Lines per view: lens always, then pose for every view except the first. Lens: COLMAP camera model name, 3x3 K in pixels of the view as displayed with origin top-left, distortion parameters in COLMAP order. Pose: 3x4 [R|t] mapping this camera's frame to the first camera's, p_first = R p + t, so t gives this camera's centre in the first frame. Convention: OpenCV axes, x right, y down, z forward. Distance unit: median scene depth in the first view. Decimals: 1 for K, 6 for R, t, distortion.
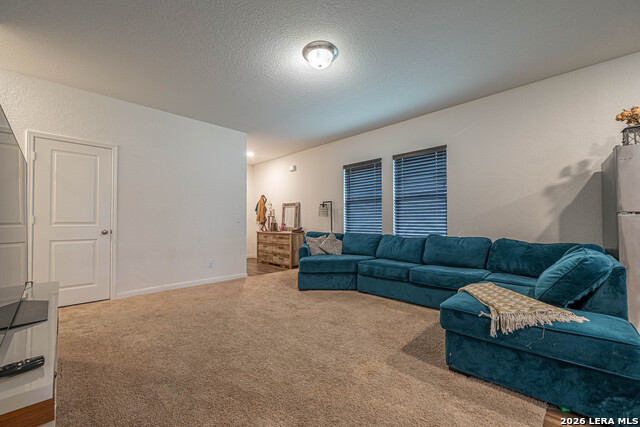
lens RADIAL K [[257.9, 0, 319.3], [0, 257.9, 218.8], [0, 0, 1]] dist [-0.000072, -0.000248]
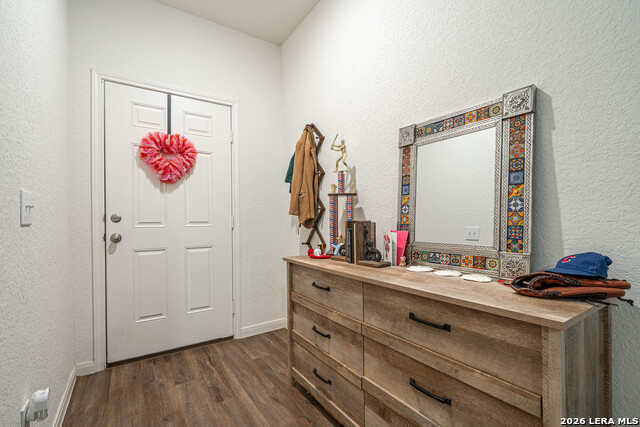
lens RADIAL K [[286.0, 0, 319.9], [0, 286.0, 218.5], [0, 0, 1]] dist [-0.001116, -0.000119]
pose [[0.980198, -0.012513, -0.197622, -0.193034], [0.014698, 0.999846, 0.009594, 0.012981], [0.197471, -0.012308, 0.980231, 0.906266]]
